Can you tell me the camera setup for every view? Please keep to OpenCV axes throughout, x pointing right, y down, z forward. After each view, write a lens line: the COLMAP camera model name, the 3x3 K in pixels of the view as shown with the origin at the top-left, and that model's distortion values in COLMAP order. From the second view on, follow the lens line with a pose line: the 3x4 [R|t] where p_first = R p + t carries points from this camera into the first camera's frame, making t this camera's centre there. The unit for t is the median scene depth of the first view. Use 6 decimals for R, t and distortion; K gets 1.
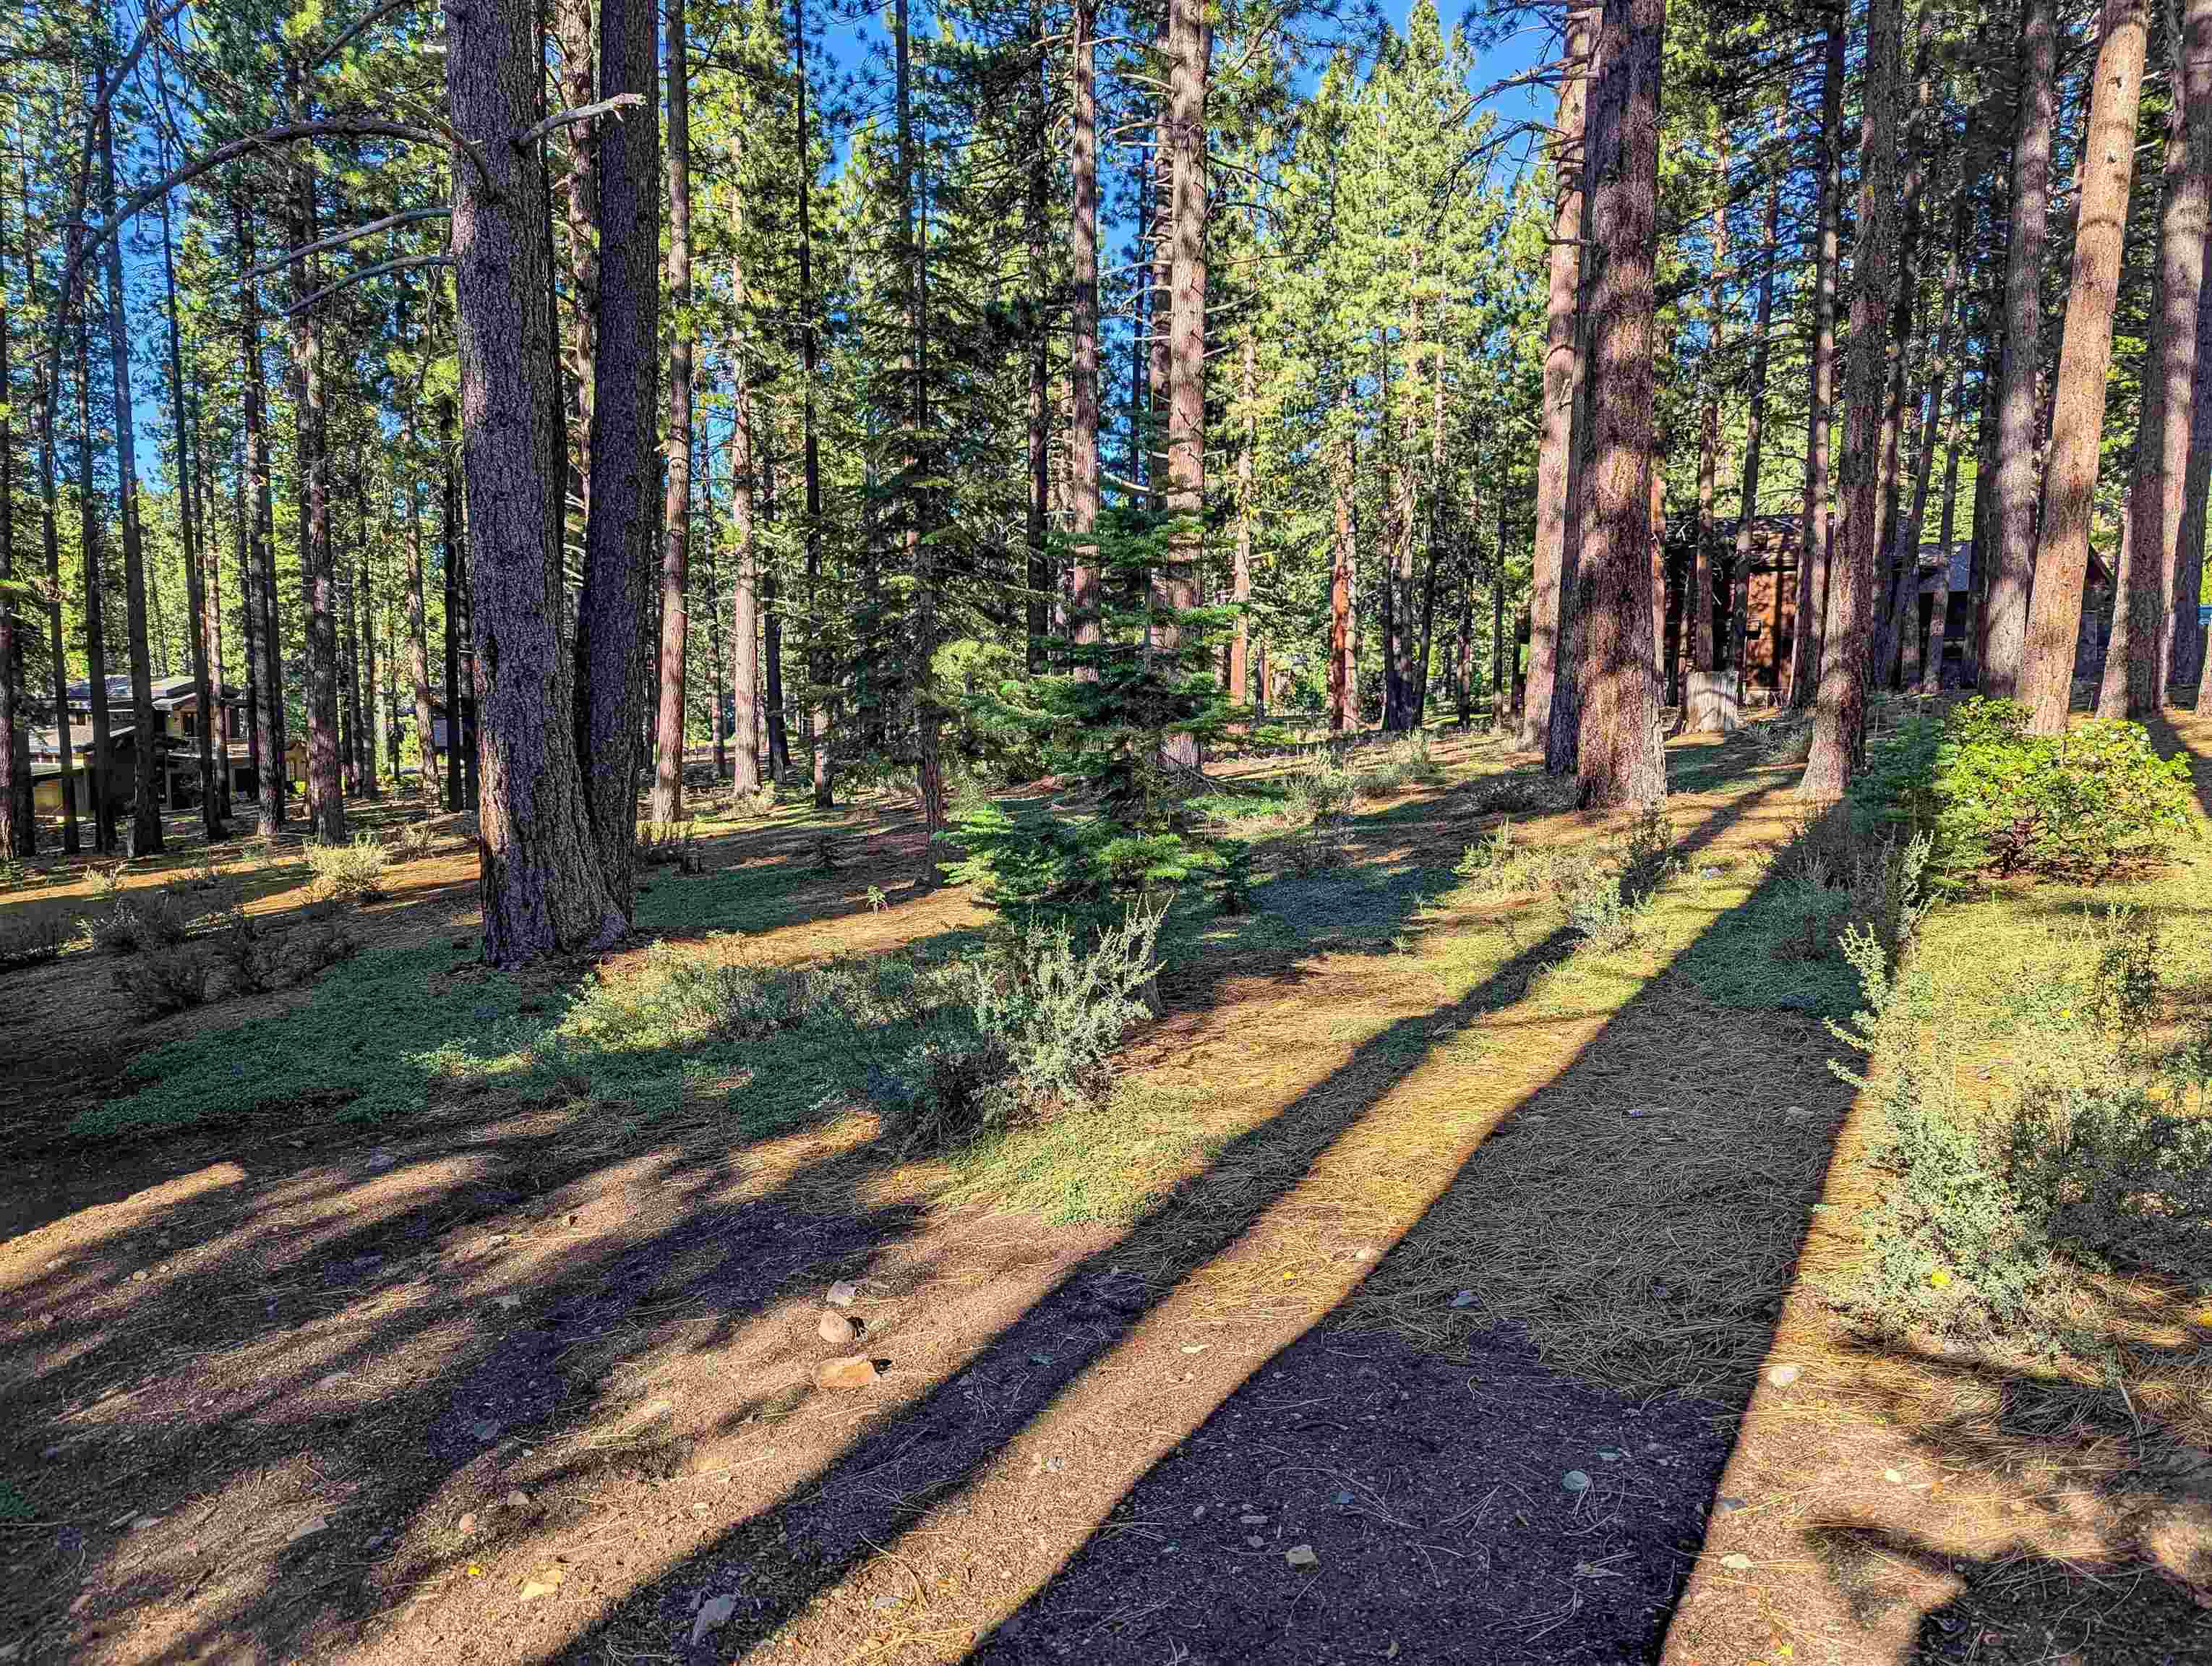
lens RADIAL K [[1539.8, 0, 1067.7], [0, 1539.8, 823.2], [0, 0, 1]] dist [0.064348, -0.050552]
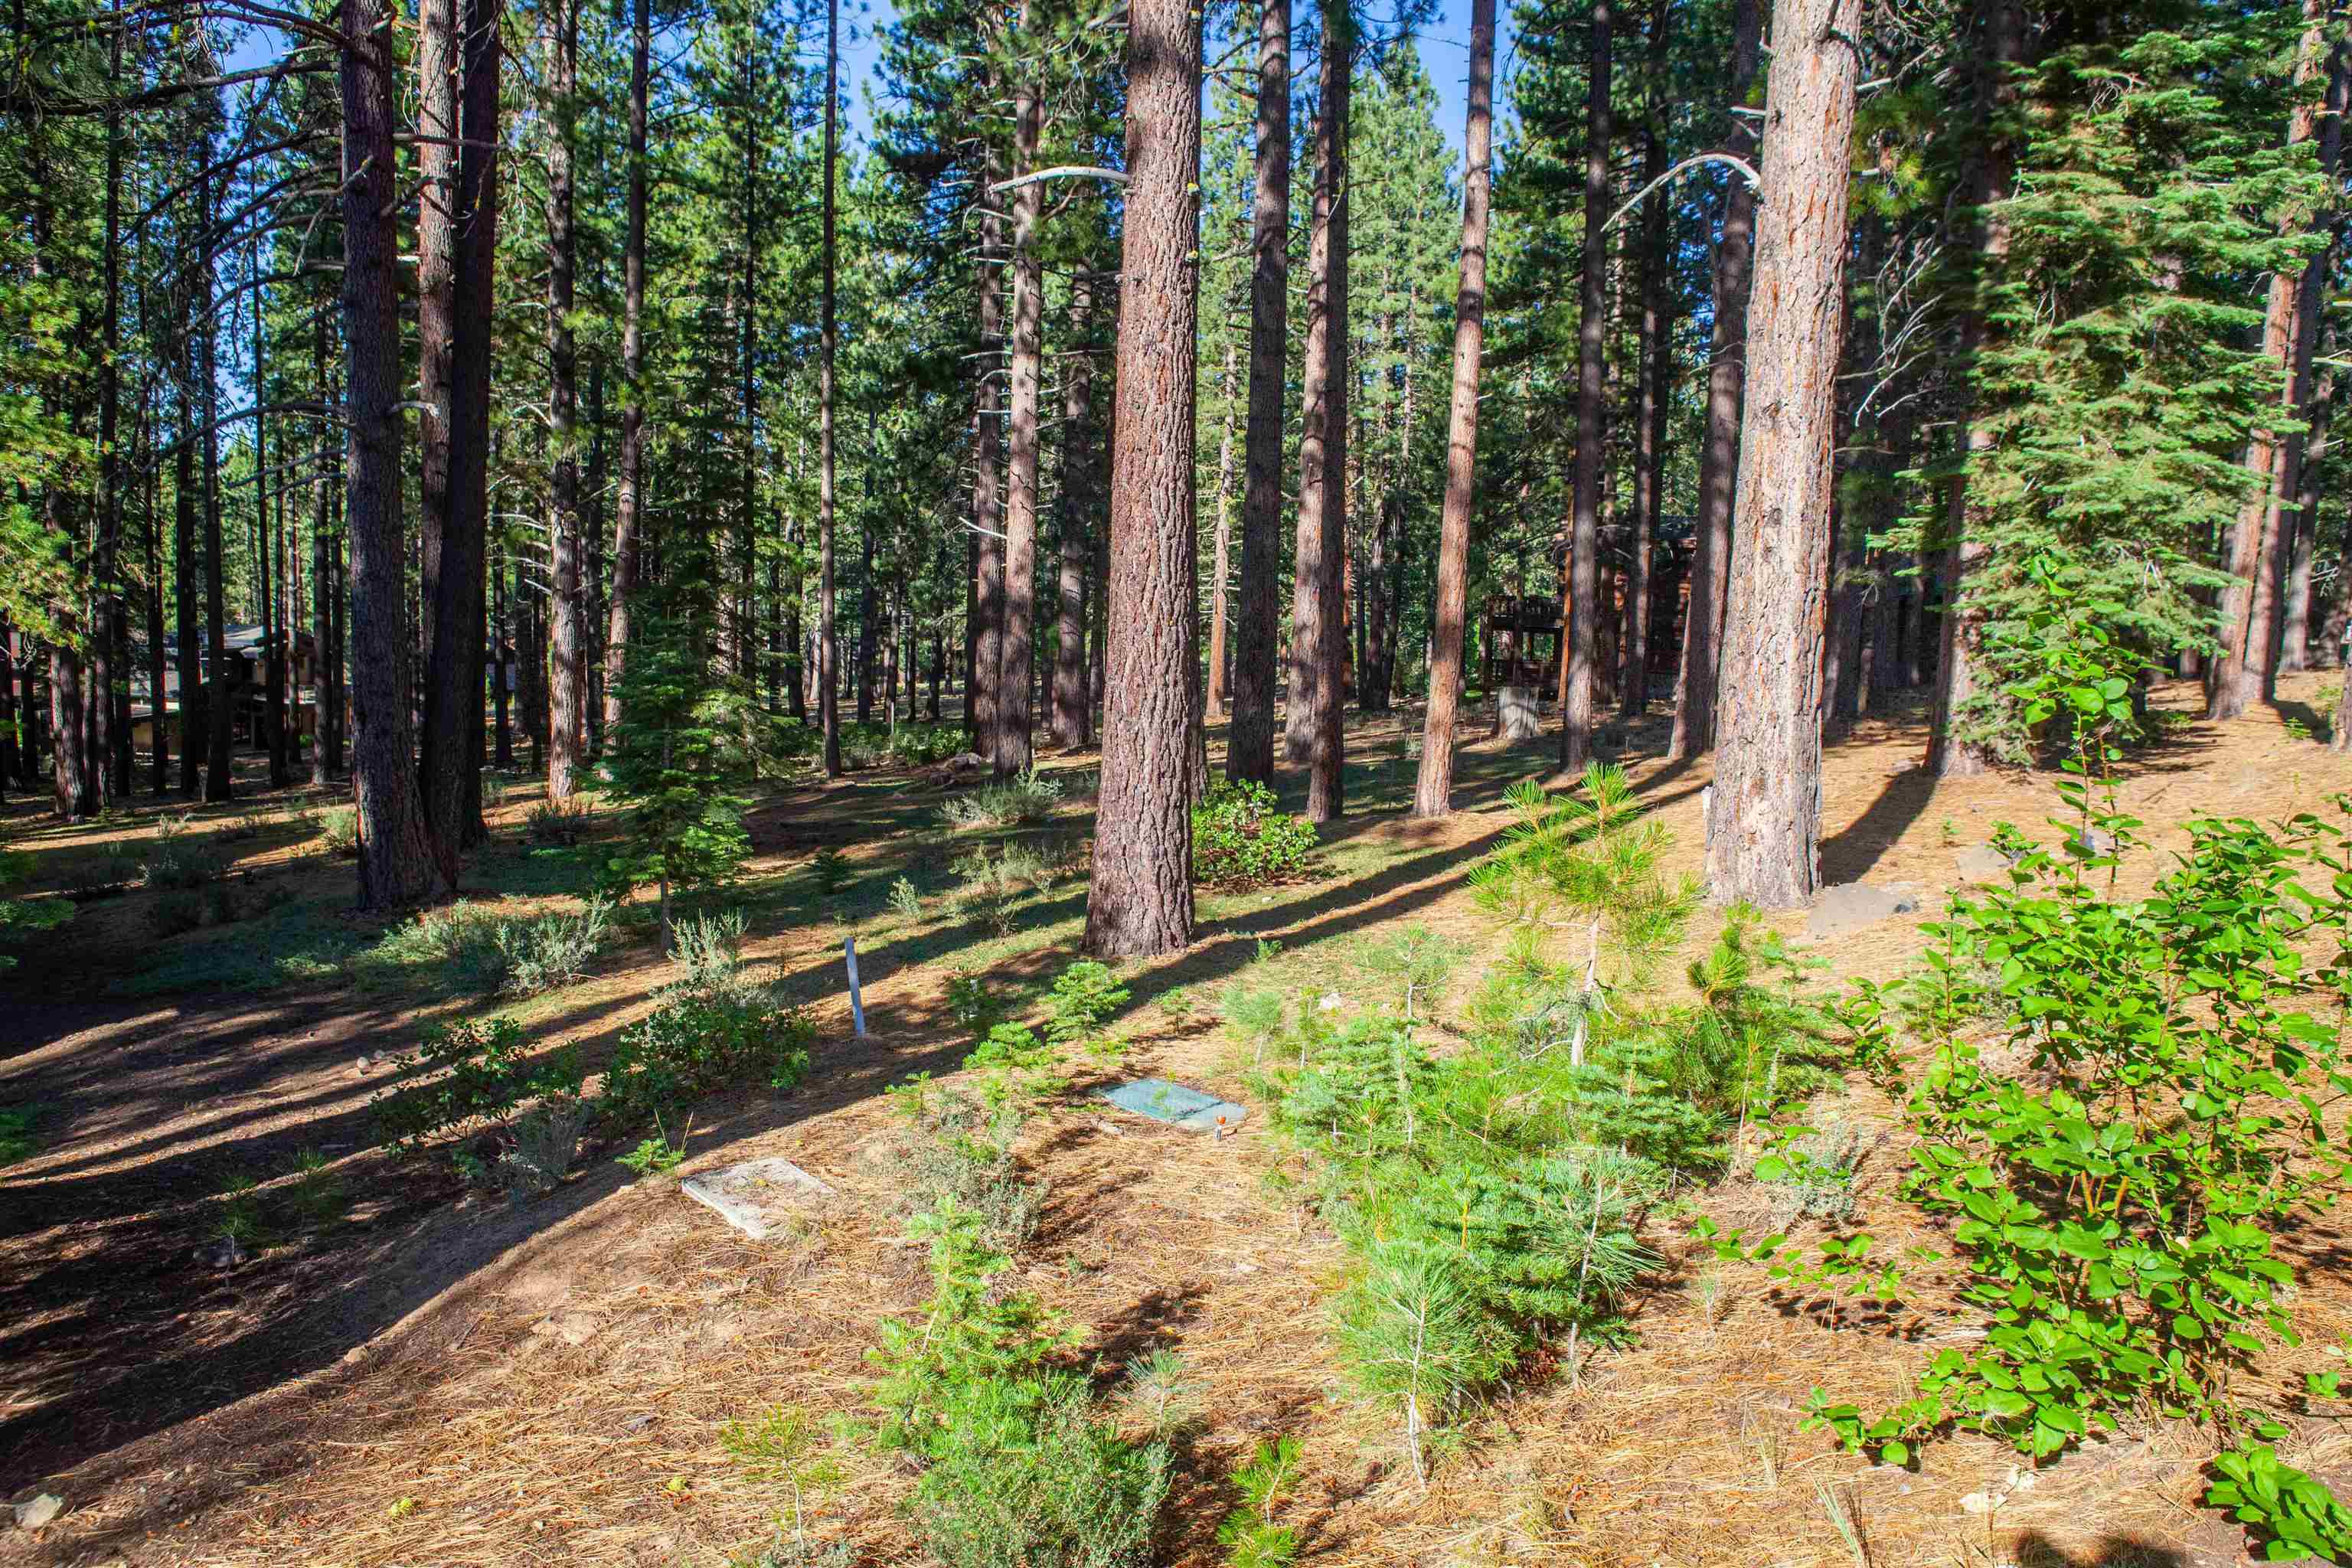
lens RADIAL K [[1609.1, 0, 1150.1], [0, 1609.1, 791.2], [0, 0, 1]] dist [-0.103131, 0.071680]
pose [[0.999488, 0.030097, -0.010866, 0.204034], [-0.029961, 0.999473, 0.012510, -0.034488], [0.011237, -0.012178, 0.999863, -0.273964]]
